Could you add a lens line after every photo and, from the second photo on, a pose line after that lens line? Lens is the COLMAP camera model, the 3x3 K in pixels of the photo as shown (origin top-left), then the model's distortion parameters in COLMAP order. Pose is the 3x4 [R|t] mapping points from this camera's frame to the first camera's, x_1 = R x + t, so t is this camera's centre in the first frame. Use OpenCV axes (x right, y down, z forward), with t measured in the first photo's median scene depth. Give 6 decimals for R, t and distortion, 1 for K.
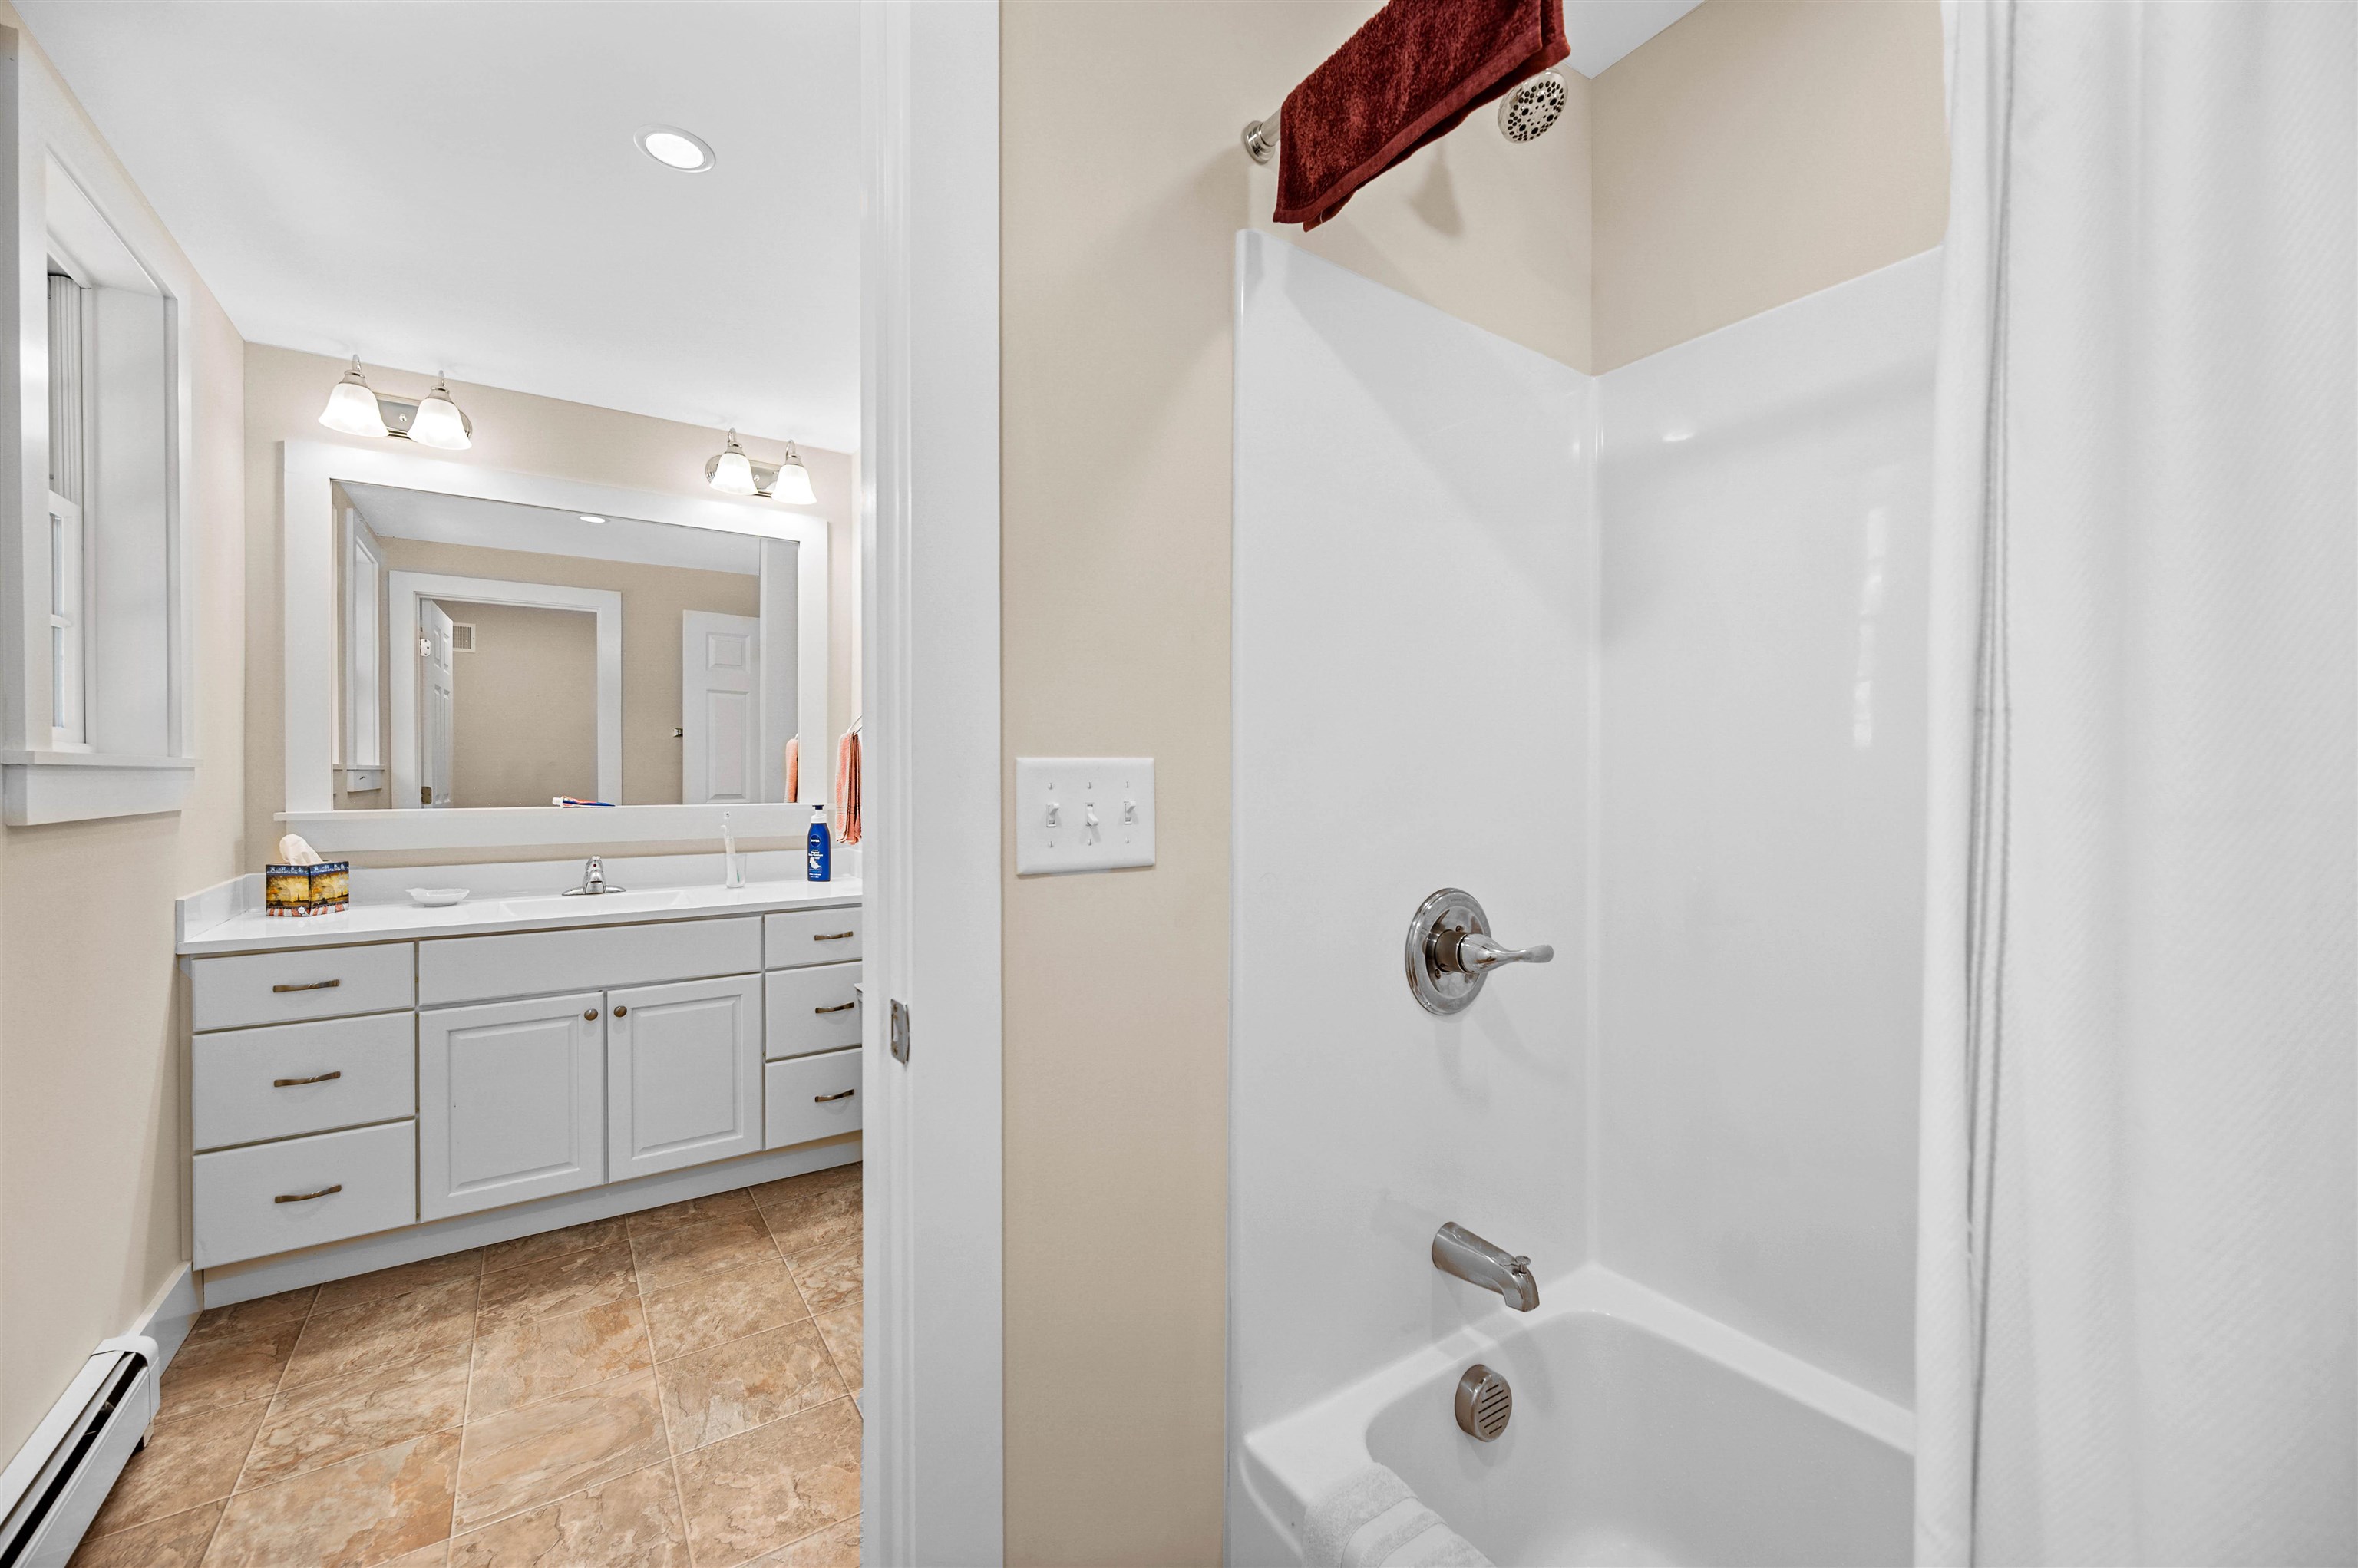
lens RADIAL K [[941.8, 0, 1186.5], [0, 941.8, 782.7], [0, 0, 1]] dist [0.000224, -0.000406]
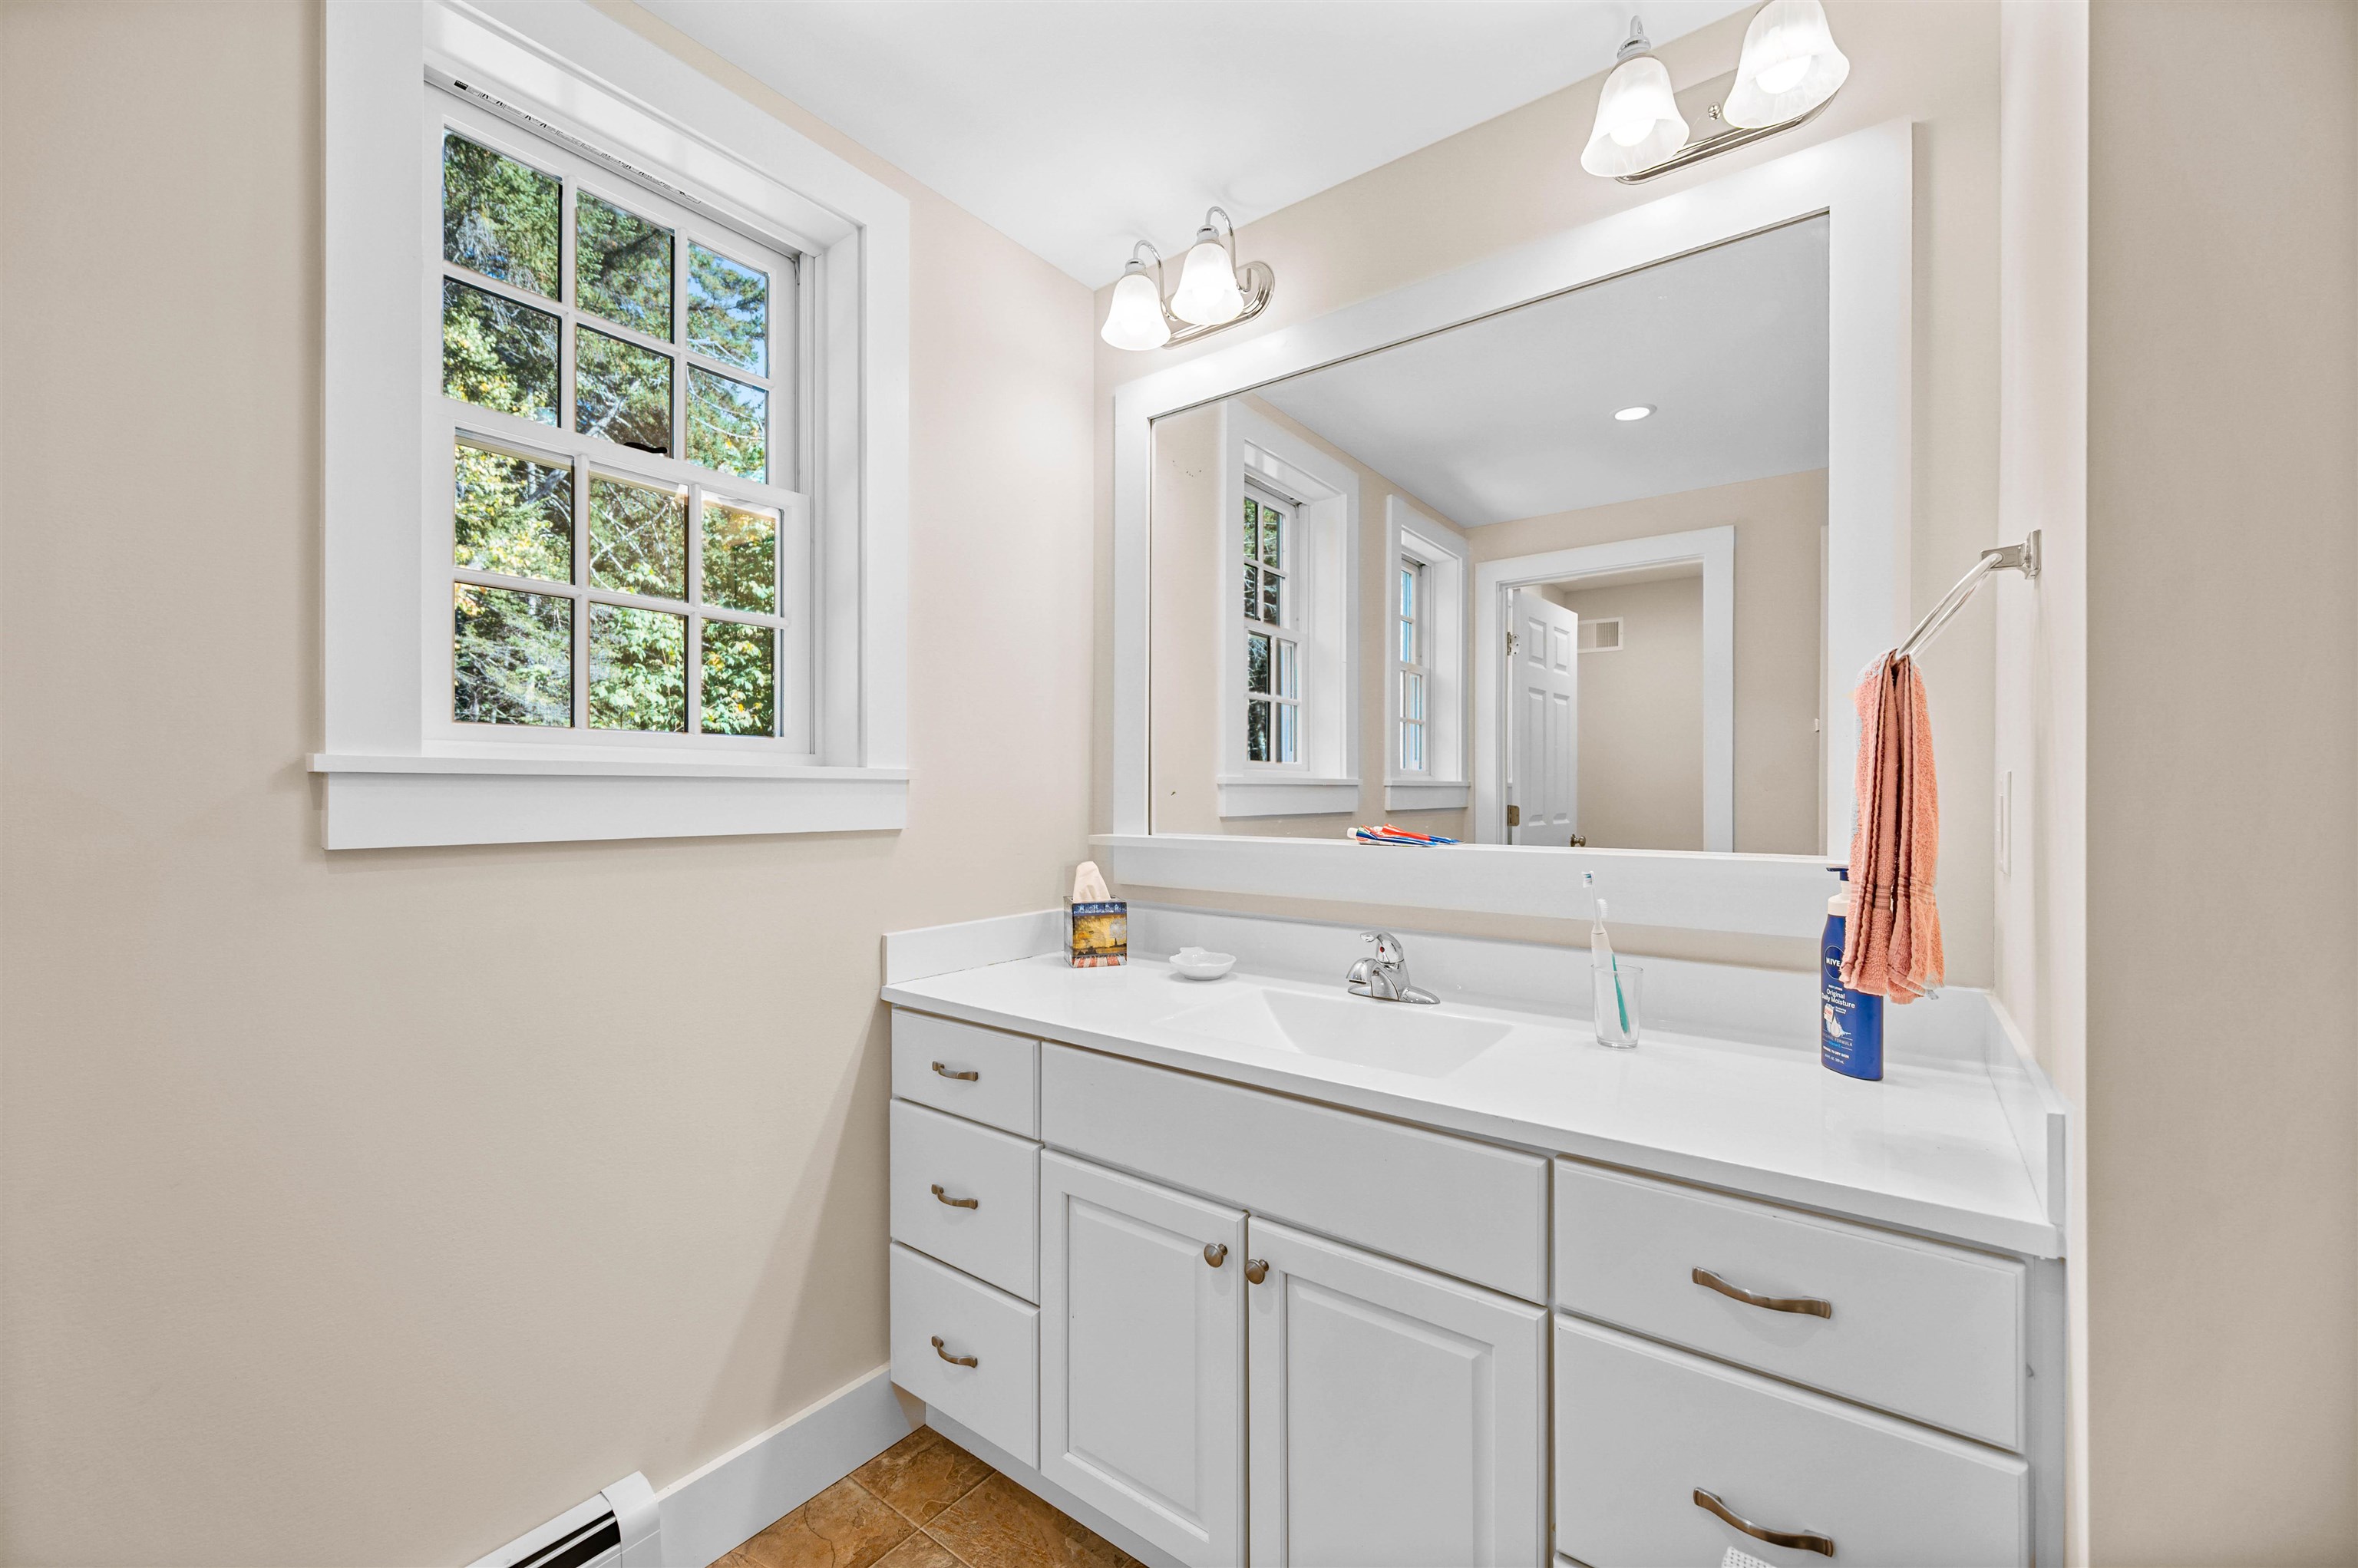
lens RADIAL K [[941.8, 0, 1175.3], [0, 941.8, 792.5], [0, 0, 1]] dist [0.000224, -0.000406]
pose [[0.309603, 0.001763, -0.950864, -0.149478], [-0.010968, 0.999938, -0.001717, -0.004384], [0.950803, 0.010961, 0.309603, 0.803710]]
